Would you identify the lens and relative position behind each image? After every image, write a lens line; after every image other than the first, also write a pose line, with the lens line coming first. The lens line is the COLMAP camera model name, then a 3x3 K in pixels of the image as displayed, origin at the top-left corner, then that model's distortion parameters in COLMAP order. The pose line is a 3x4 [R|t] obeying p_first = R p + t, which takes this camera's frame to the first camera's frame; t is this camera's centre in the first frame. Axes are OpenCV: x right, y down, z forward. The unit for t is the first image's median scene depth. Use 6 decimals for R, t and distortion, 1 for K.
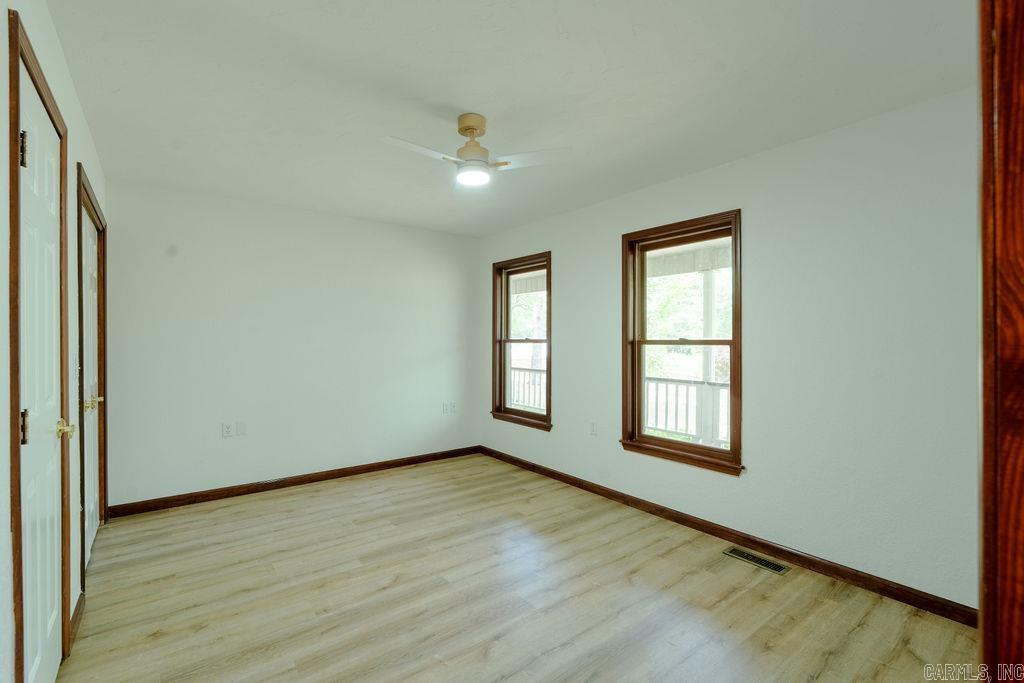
lens RADIAL K [[459.0, 0, 513.8], [0, 459.0, 344.3], [0, 0, 1]] dist [-0.004707, 0.001965]
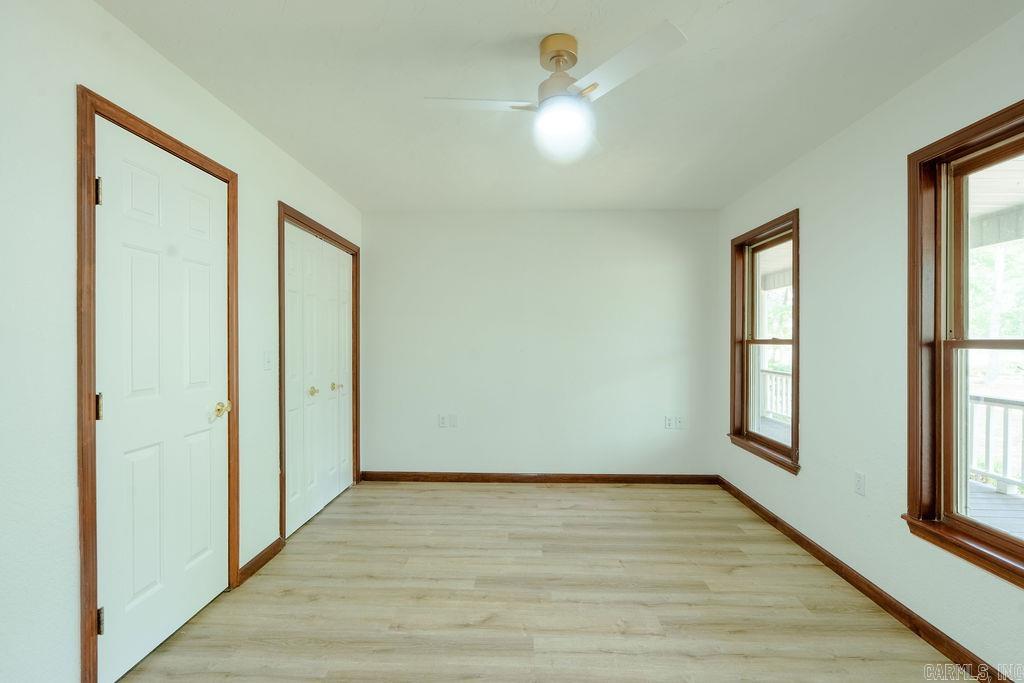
lens RADIAL K [[459.0, 0, 516.6], [0, 459.0, 343.2], [0, 0, 1]] dist [-0.004707, 0.001965]
pose [[0.773258, 0.003796, -0.634080, 0.227594], [-0.006997, 0.999972, -0.002546, -0.000355], [0.634053, 0.006405, 0.773263, 0.259781]]
